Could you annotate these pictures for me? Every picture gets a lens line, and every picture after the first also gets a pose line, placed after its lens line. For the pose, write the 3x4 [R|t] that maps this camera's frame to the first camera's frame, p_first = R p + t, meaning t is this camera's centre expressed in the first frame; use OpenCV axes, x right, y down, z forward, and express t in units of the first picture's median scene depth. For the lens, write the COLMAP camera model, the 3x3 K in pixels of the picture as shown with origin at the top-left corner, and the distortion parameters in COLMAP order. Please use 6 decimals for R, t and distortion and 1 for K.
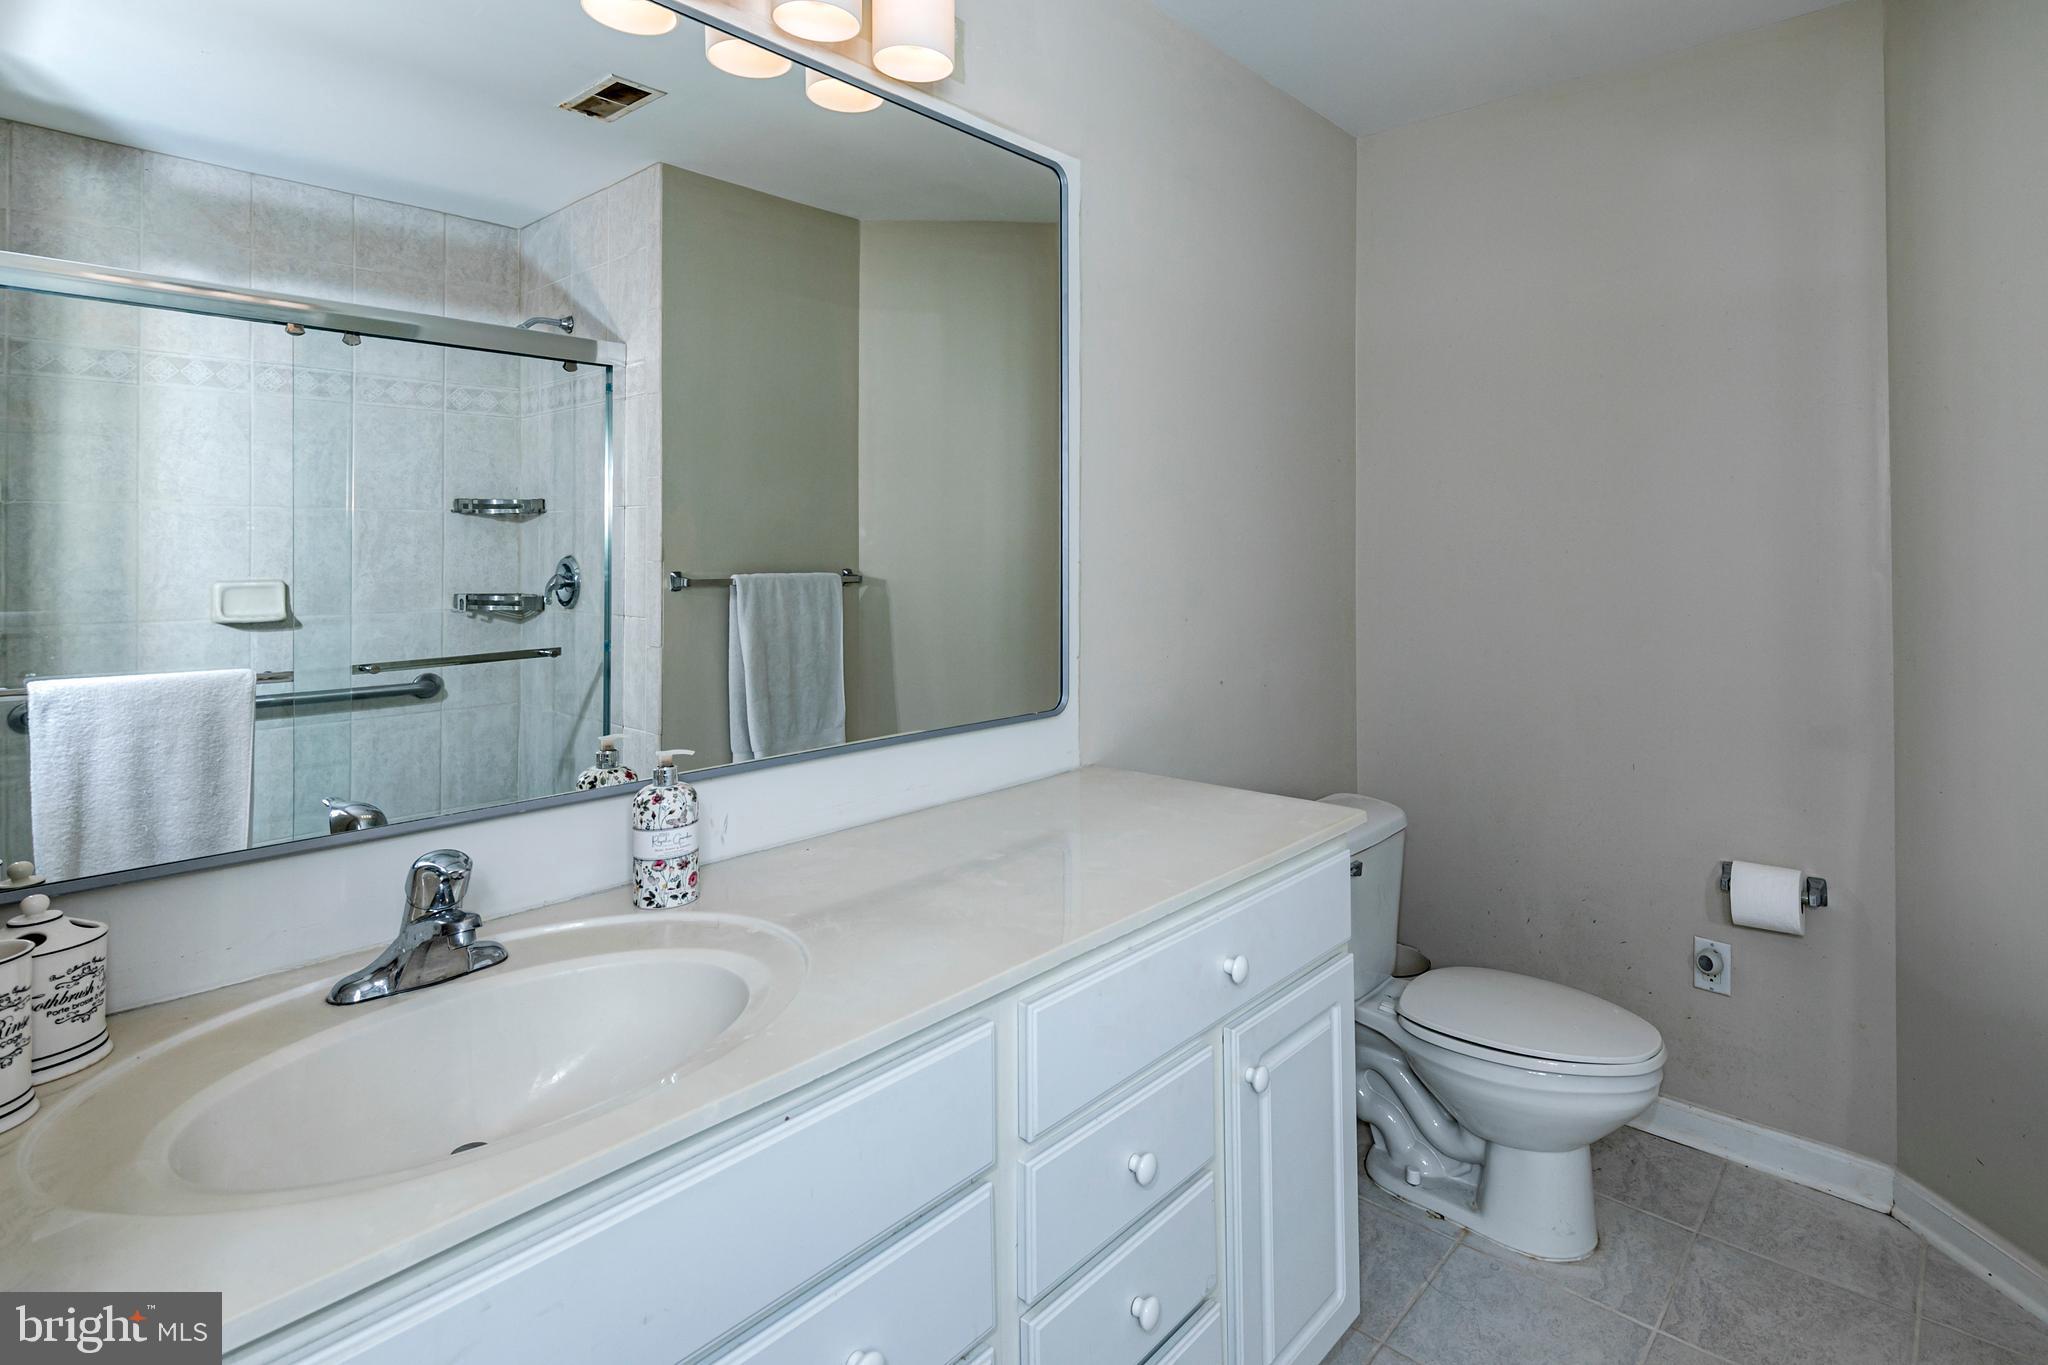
lens RADIAL K [[993.0, 0, 1073.8], [0, 993.0, 532.3], [0, 0, 1]] dist [0.021416, -0.006590]
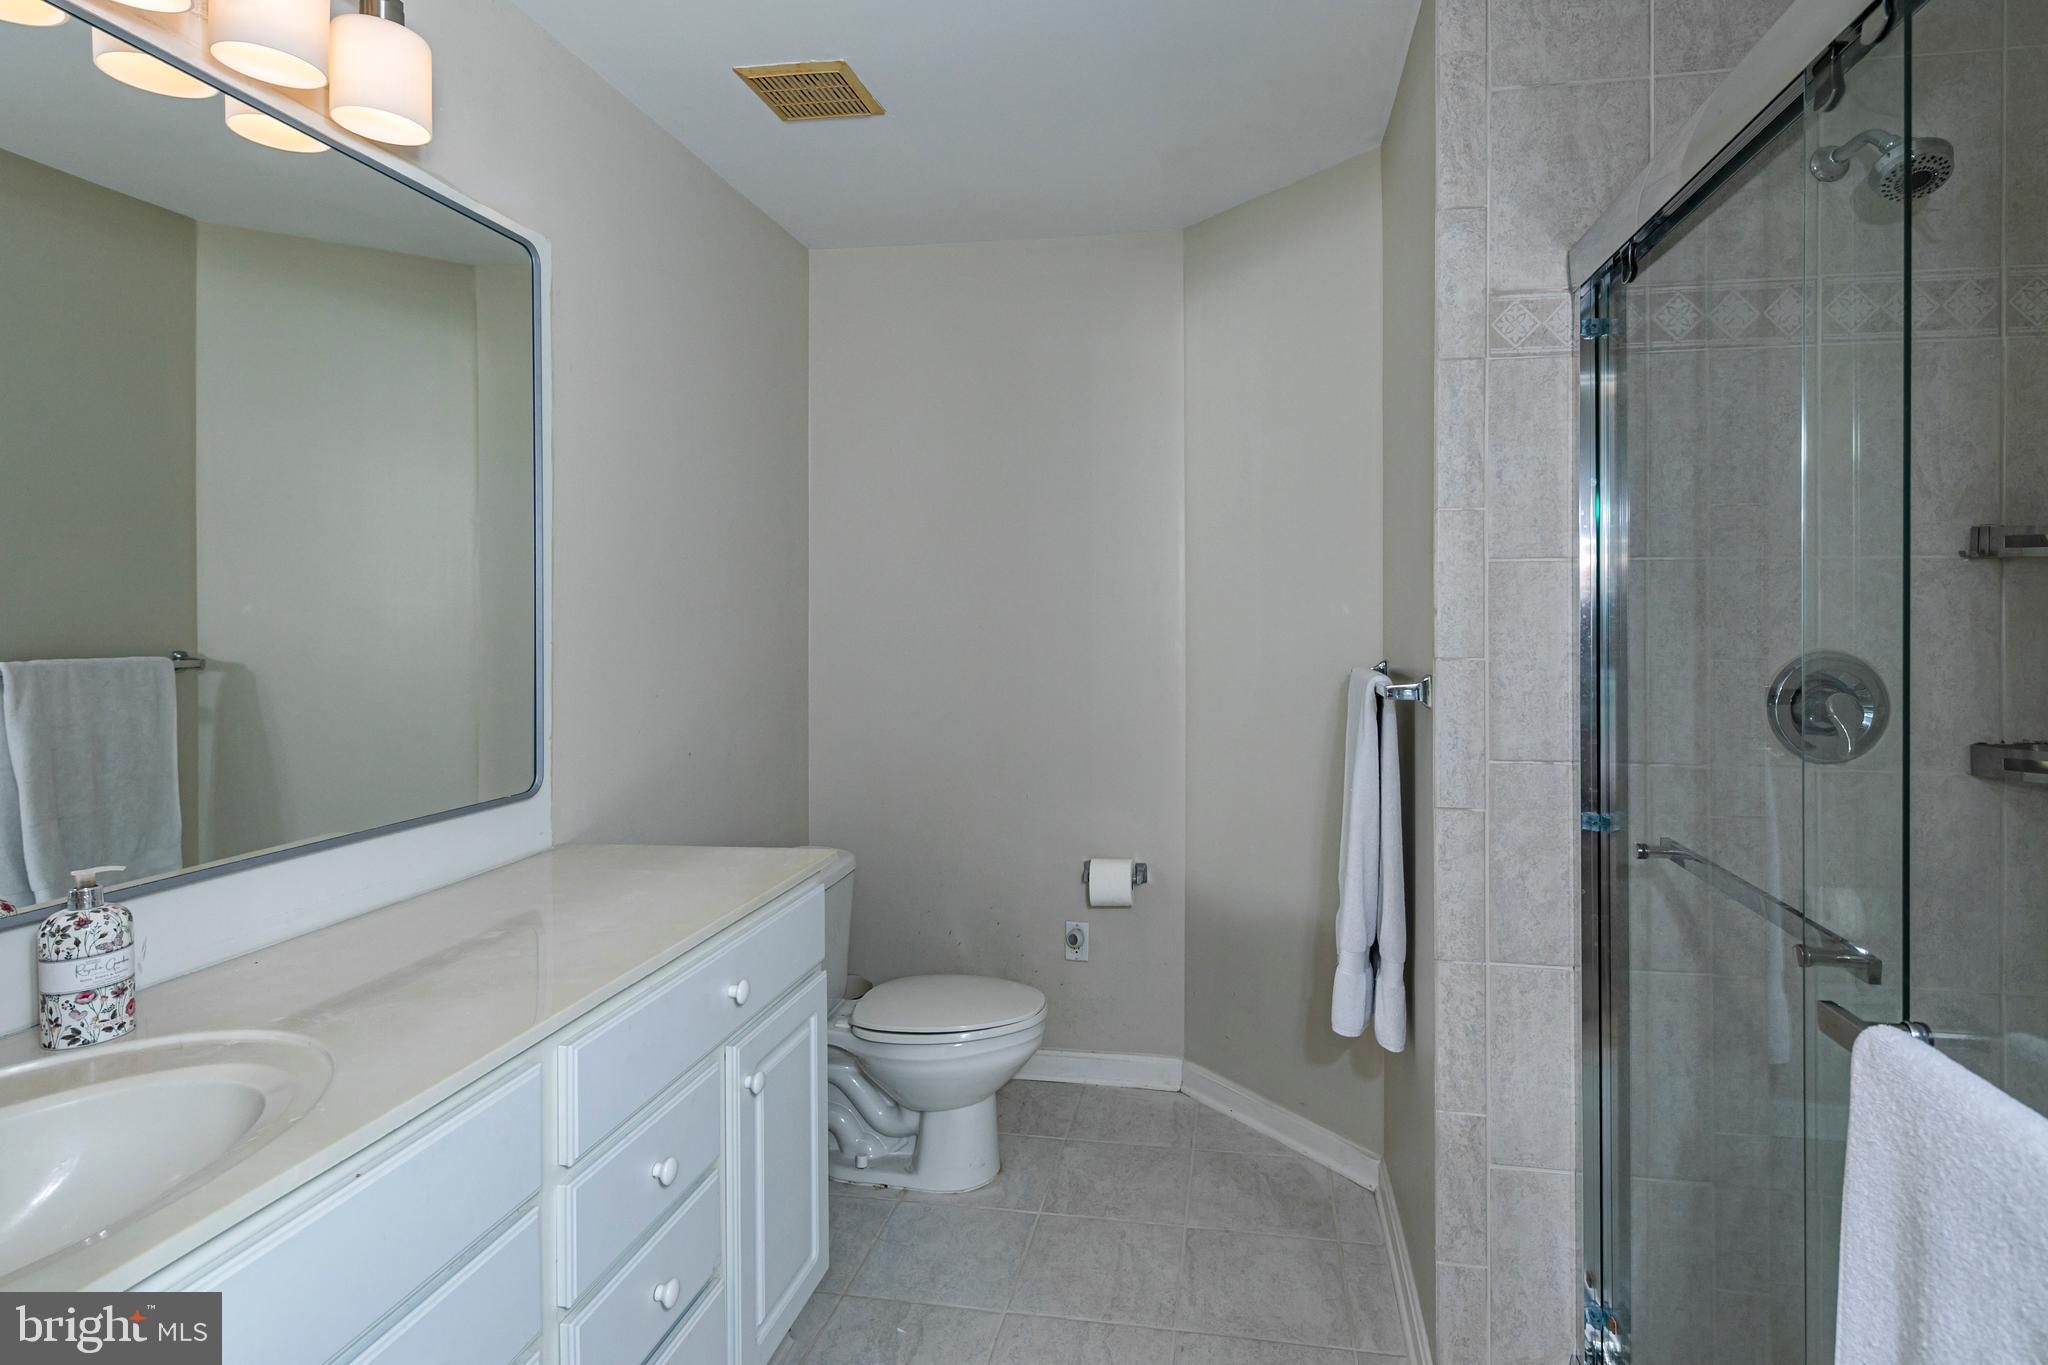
lens RADIAL K [[993.0, 0, 1033.3], [0, 993.0, 613.0], [0, 0, 1]] dist [0.021416, -0.006590]
pose [[0.865850, 0.000146, 0.500303, -0.079912], [-0.005448, 0.999943, 0.009137, -0.012583], [-0.500274, -0.010637, 0.865802, -0.116336]]
